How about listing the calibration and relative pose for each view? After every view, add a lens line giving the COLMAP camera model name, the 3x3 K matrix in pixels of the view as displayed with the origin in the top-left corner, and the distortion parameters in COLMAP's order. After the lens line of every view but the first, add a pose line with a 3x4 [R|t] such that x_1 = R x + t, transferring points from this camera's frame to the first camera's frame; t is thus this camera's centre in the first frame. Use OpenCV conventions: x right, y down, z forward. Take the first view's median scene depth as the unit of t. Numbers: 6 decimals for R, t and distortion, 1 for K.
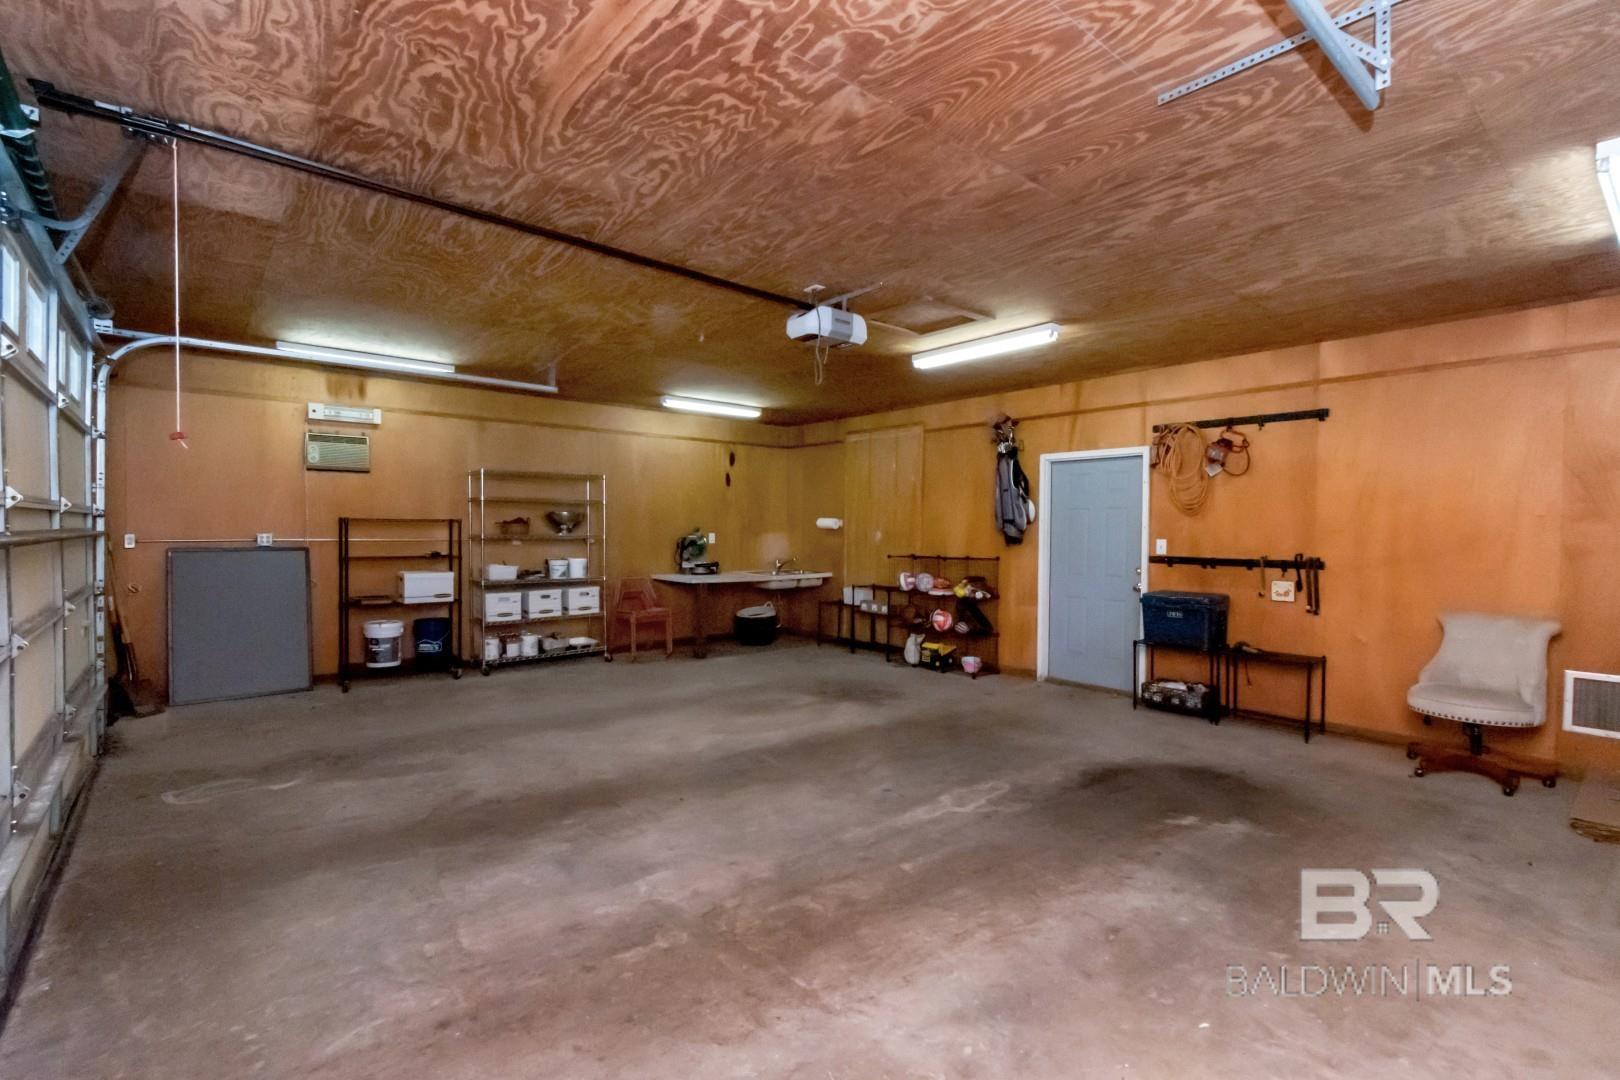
lens RADIAL K [[736.0, 0, 802.8], [0, 736.0, 541.2], [0, 0, 1]] dist [-0.002186, -0.000238]
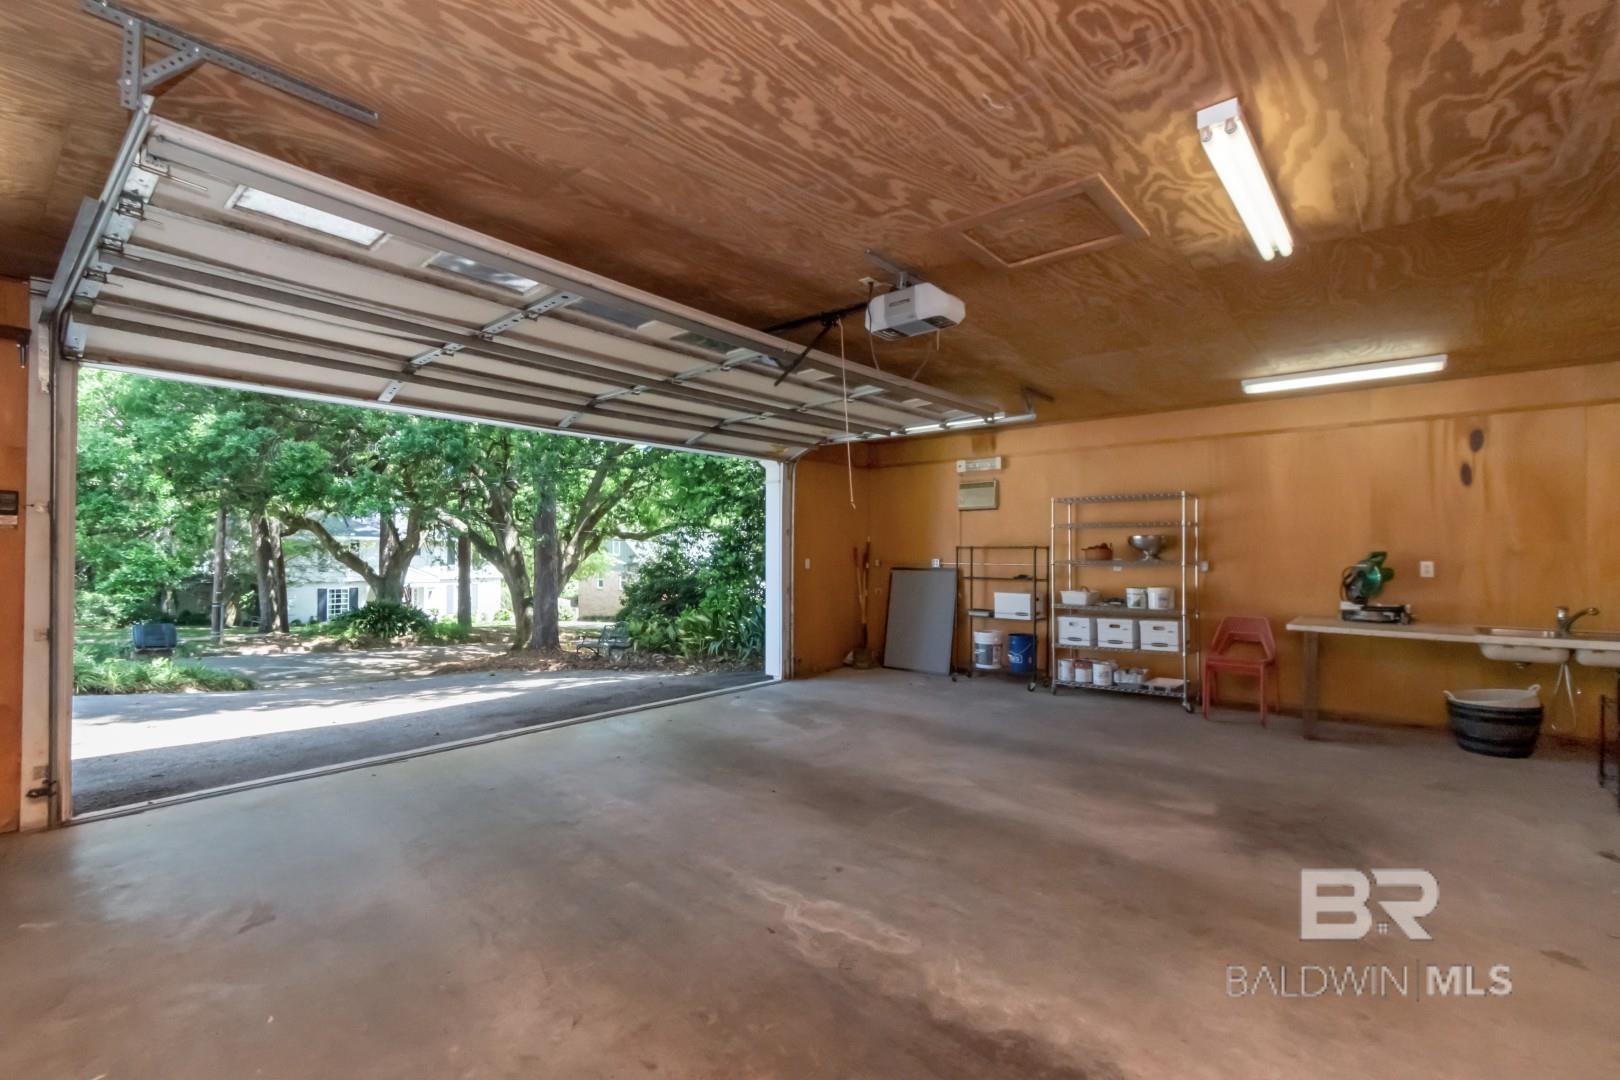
lens RADIAL K [[714.3, 0, 808.1], [0, 714.3, 544.9], [0, 0, 1]] dist [0.012341, 0.000029]
pose [[0.178961, -0.018125, -0.983689, 0.749890], [-0.017880, 0.999605, -0.021671, -0.003319], [0.983694, 0.021467, 0.178566, 0.682824]]
